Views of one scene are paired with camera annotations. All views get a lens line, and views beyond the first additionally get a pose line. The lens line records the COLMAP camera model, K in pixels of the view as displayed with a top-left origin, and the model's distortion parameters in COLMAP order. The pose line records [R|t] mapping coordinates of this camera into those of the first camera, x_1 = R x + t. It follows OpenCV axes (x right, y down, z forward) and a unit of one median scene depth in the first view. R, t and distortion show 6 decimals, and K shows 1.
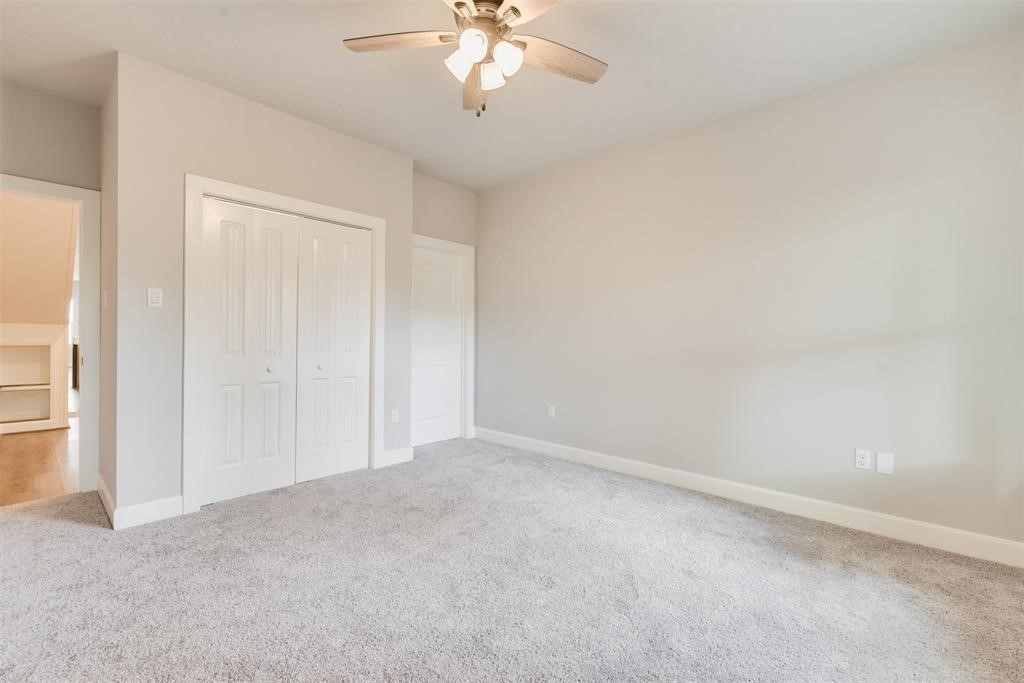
lens RADIAL K [[437.5, 0, 503.7], [0, 437.5, 338.4], [0, 0, 1]] dist [-0.001403, -0.000240]
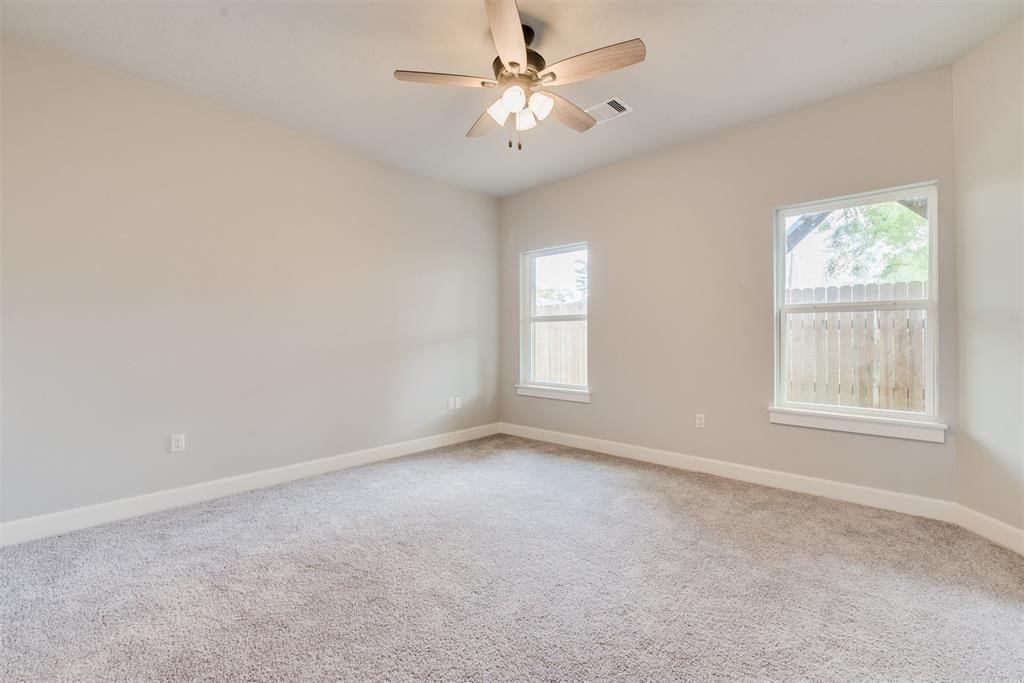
lens RADIAL K [[437.5, 0, 503.7], [0, 437.5, 338.4], [0, 0, 1]] dist [-0.001403, -0.000240]
pose [[0.014765, -0.011928, 0.999820, -0.853593], [0.004999, 0.999917, 0.011855, -0.005716], [-0.999878, 0.004823, 0.014824, 0.700196]]
